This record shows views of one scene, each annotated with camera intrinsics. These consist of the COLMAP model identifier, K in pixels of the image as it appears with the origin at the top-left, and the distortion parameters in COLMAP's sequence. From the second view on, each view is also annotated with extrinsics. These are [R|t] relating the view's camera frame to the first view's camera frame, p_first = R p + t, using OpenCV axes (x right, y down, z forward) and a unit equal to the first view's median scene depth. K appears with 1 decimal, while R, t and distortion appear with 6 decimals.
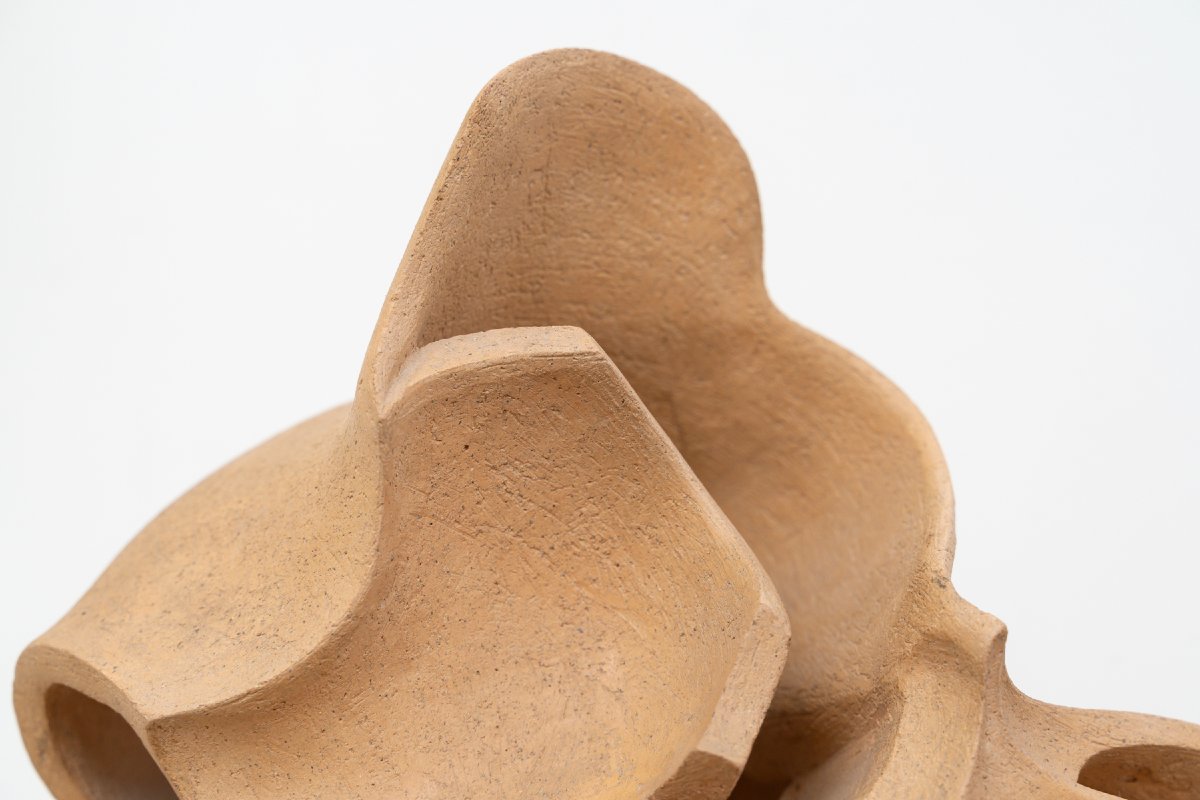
lens RADIAL K [[2502.6, 0, 600.0], [0, 2502.6, 400.0], [0, 0, 1]] dist [0.066043, 0.085590]
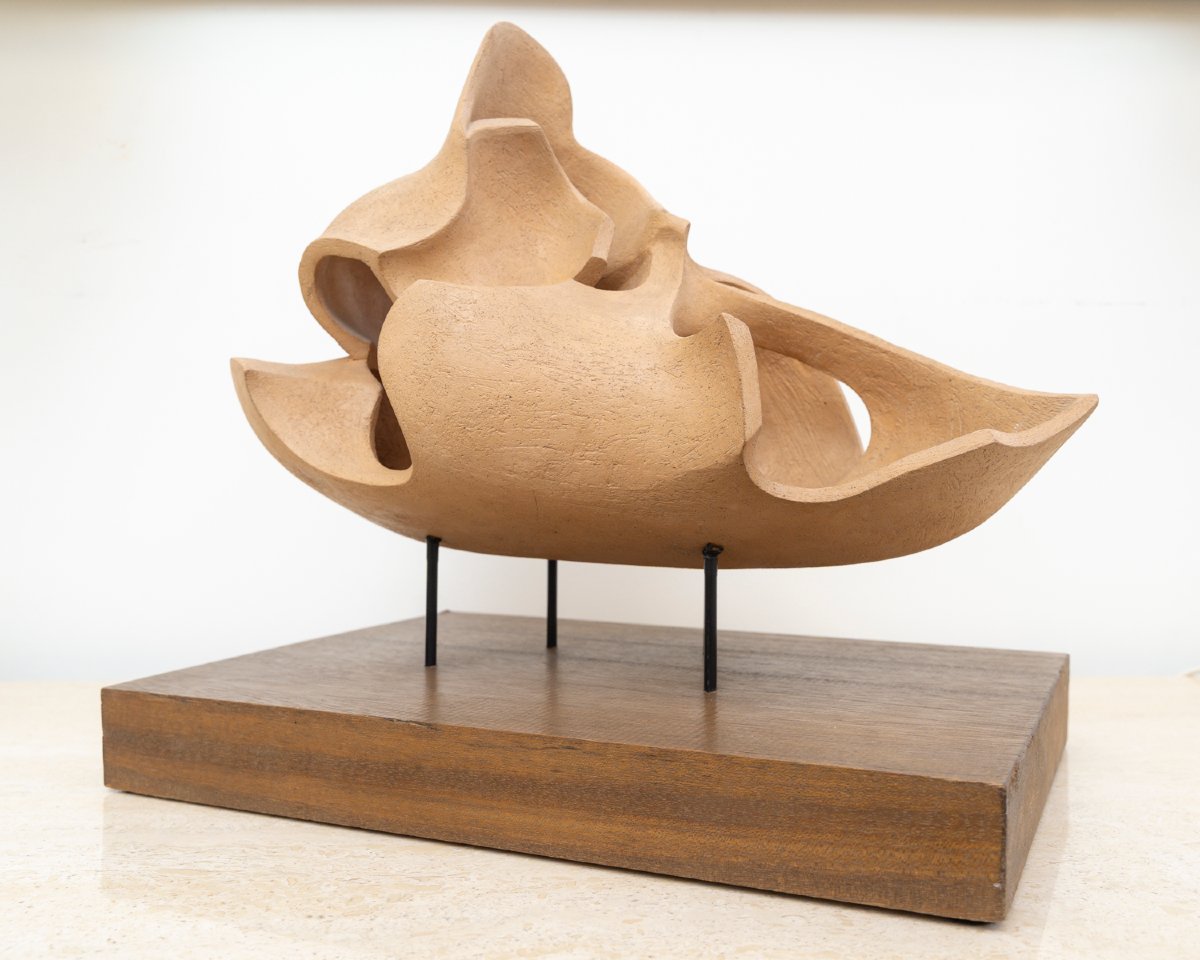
lens RADIAL K [[1137.3, 0, 600.0], [0, 1137.3, 480.0], [0, 0, 1]] dist [0.008070, 0.003760]
pose [[0.953569, -0.031616, 0.299511, -0.306646], [0.028049, 0.999475, 0.016202, 0.332141], [-0.299866, -0.007049, 0.953955, -0.185133]]
